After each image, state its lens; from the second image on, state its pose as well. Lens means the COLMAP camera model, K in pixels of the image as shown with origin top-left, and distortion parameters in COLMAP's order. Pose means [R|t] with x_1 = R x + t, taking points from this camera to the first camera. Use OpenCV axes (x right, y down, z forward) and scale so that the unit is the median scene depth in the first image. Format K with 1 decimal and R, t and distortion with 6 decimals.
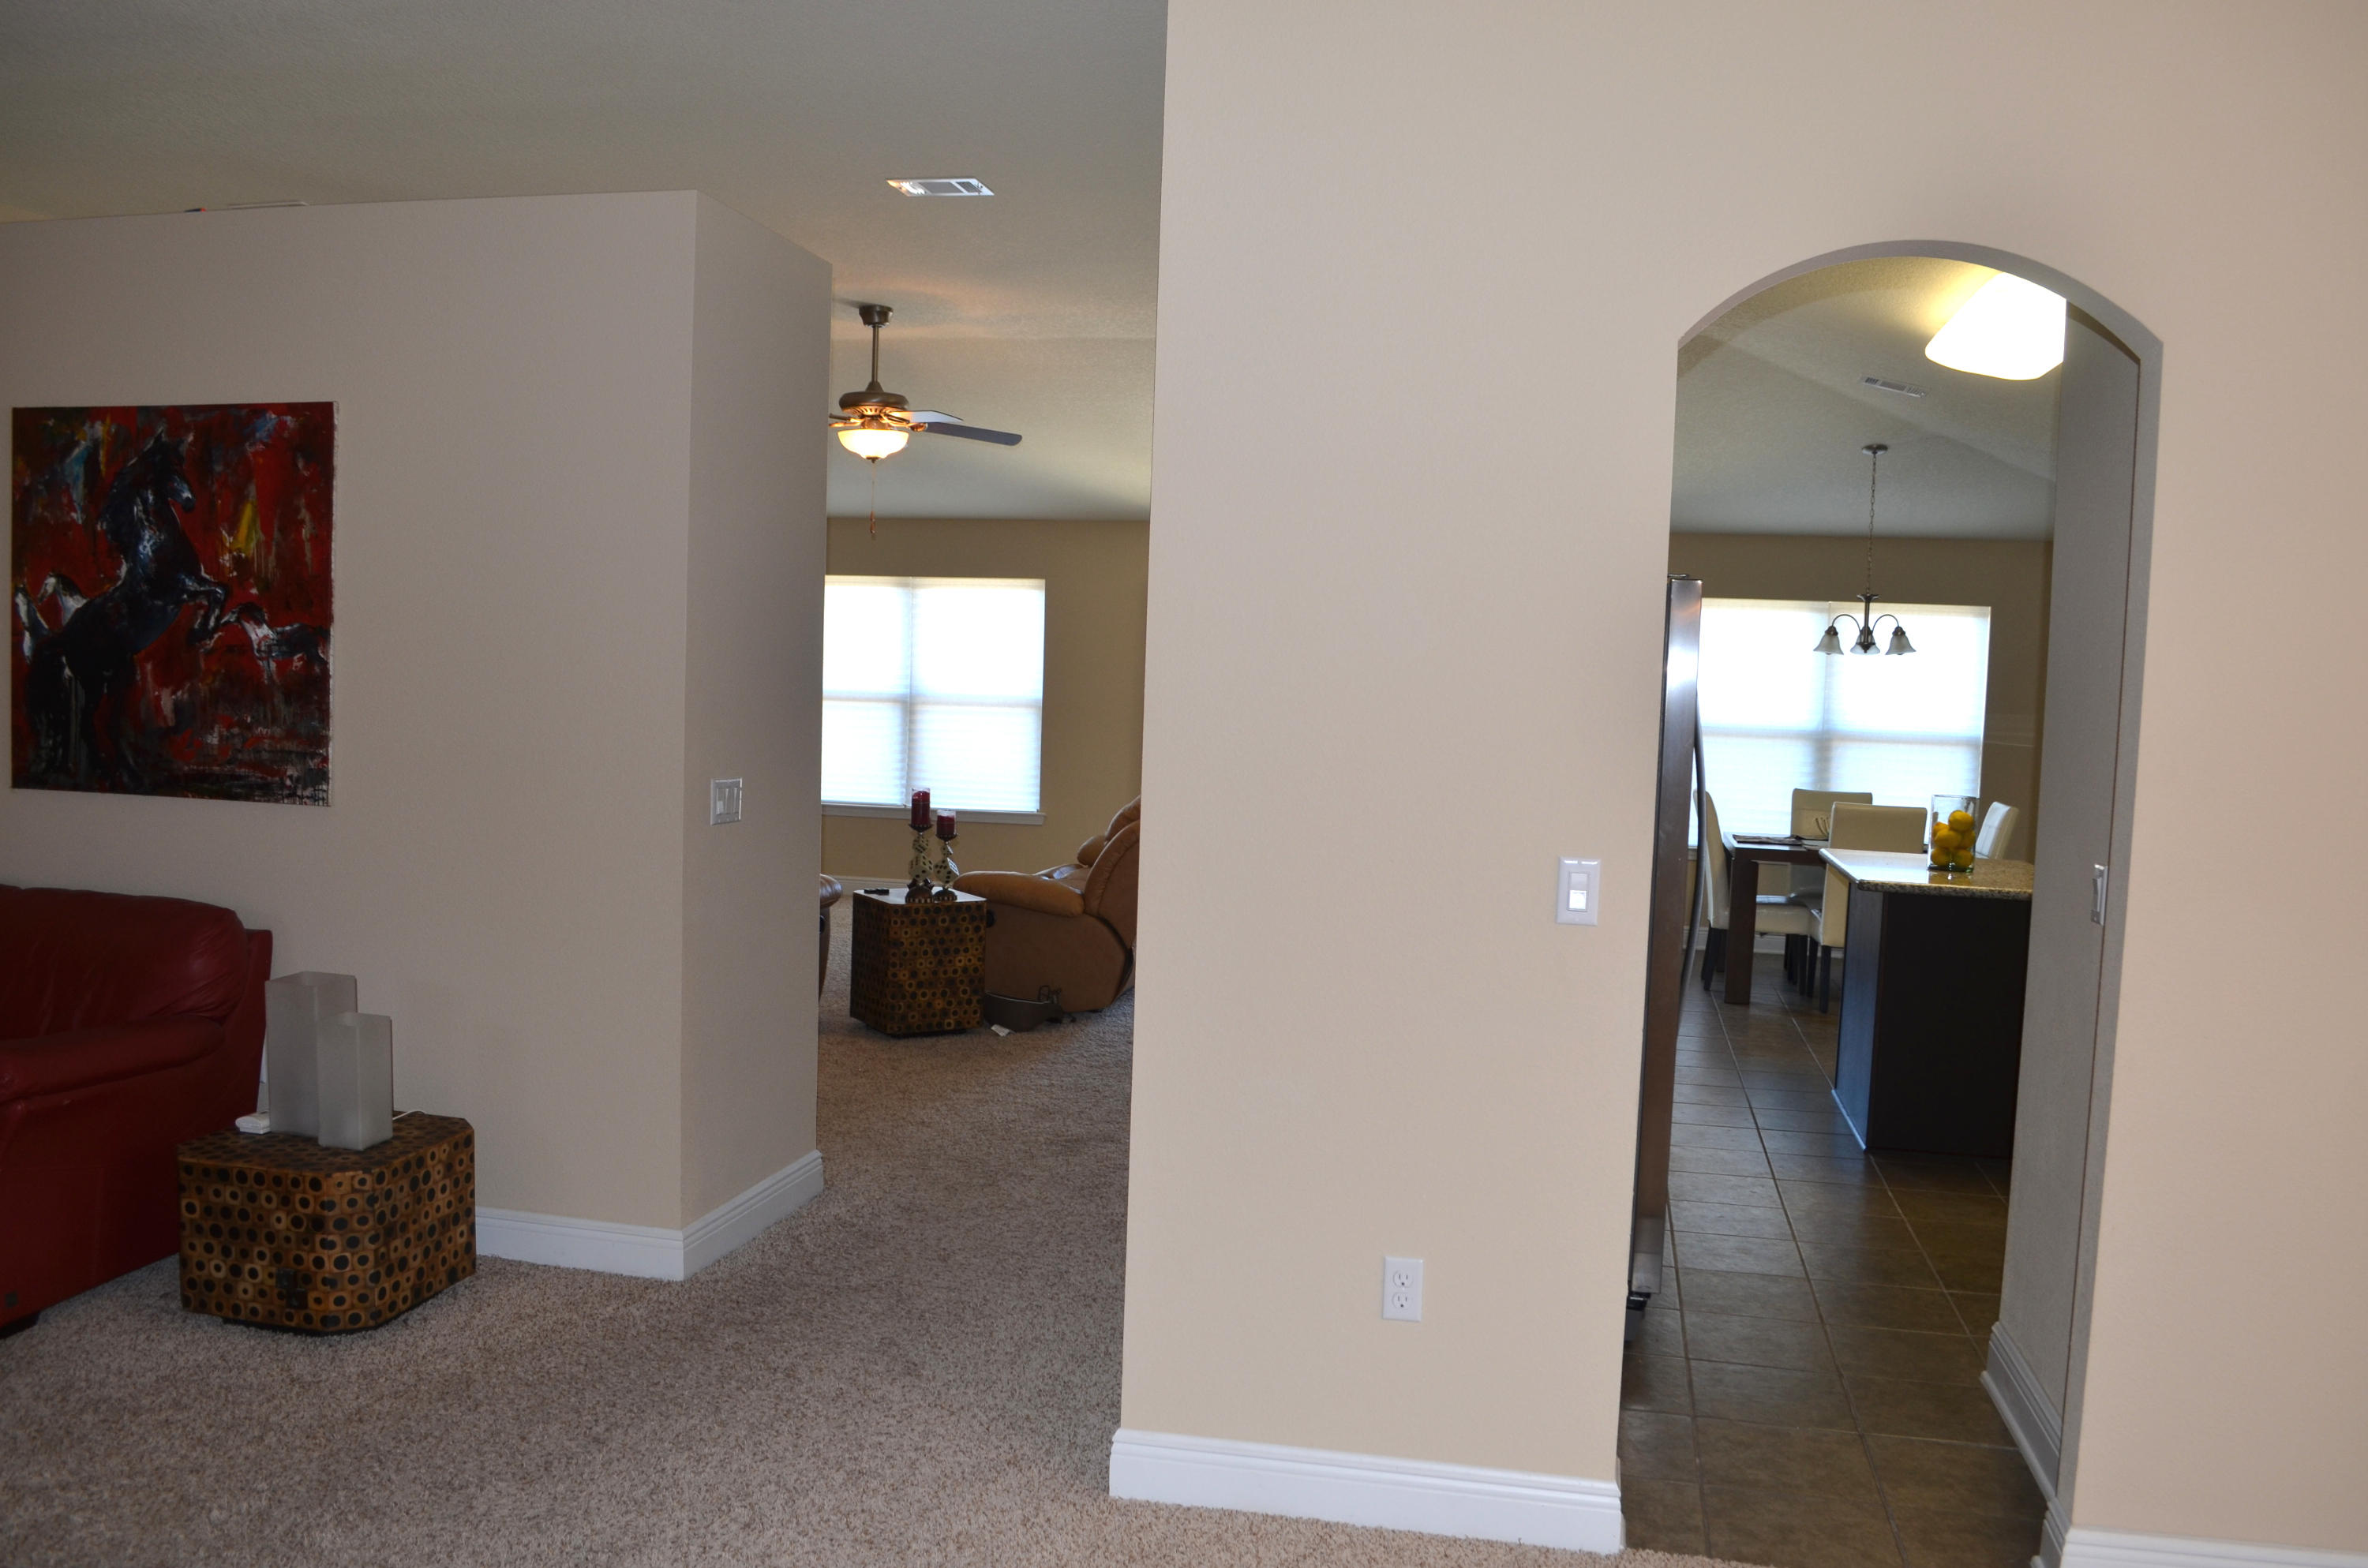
lens RADIAL K [[1856.0, 0, 1206.0], [0, 1856.0, 805.2], [0, 0, 1]] dist [-0.086494, 0.016588]
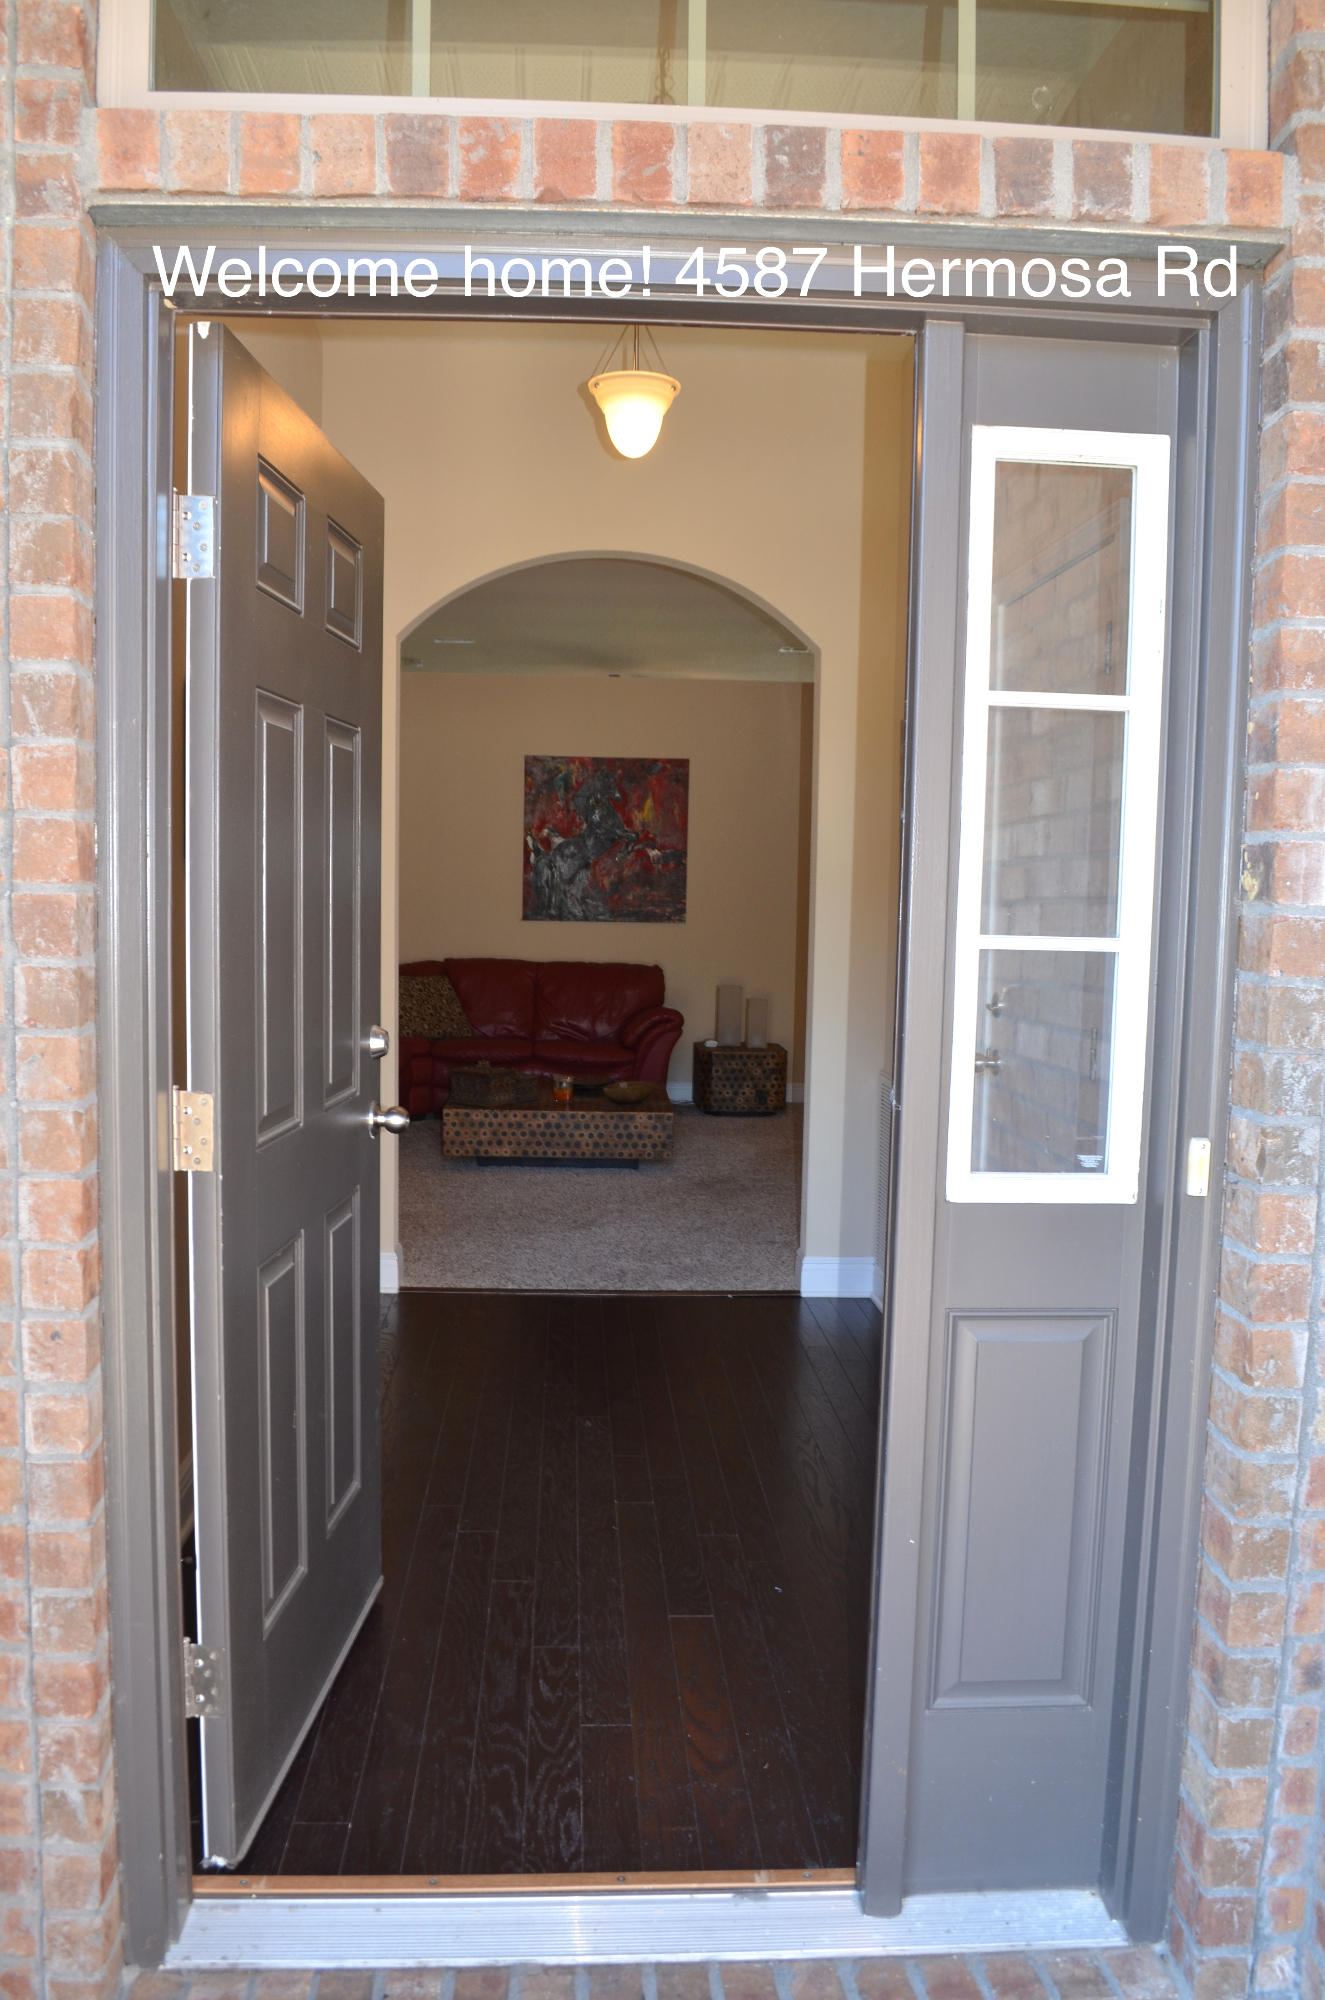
lens RADIAL K [[1567.8, 0, 644.9], [0, 1567.8, 1017.8], [0, 0, 1]] dist [-0.086494, 0.016588]
pose [[0.965988, -0.038082, 0.255766, -1.087752], [0.031607, 0.999068, 0.029380, 0.064502], [-0.256647, -0.020297, 0.966292, -1.041448]]
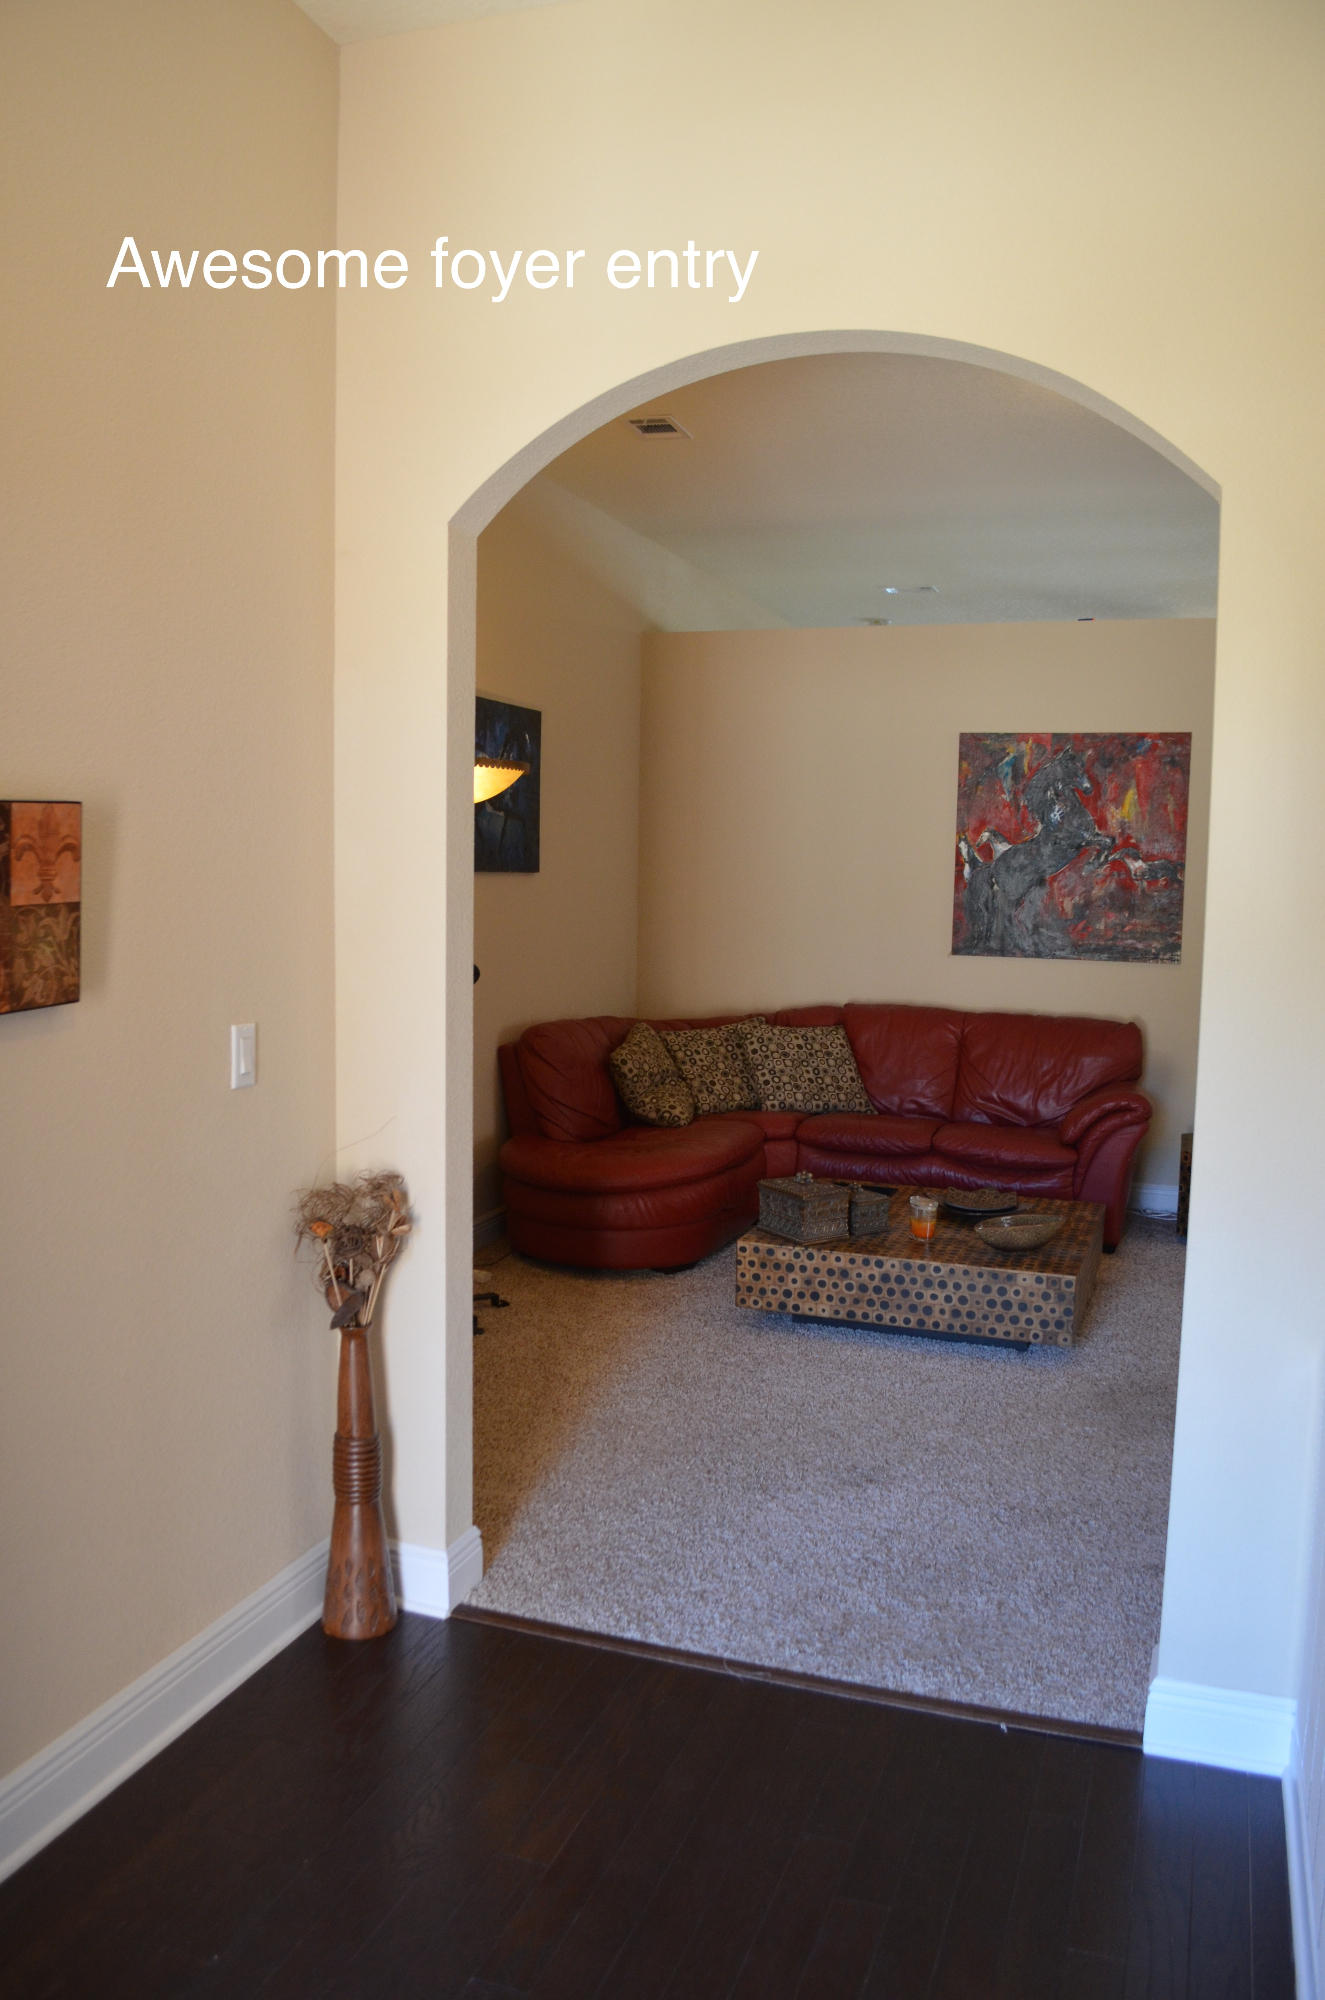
lens RADIAL K [[1567.8, 0, 644.9], [0, 1567.8, 1017.8], [0, 0, 1]] dist [-0.086494, 0.016588]
pose [[0.990867, -0.001254, -0.134834, -0.794707], [0.005135, 0.999582, 0.028438, 0.007056], [0.134742, -0.028871, 0.990460, -0.551447]]
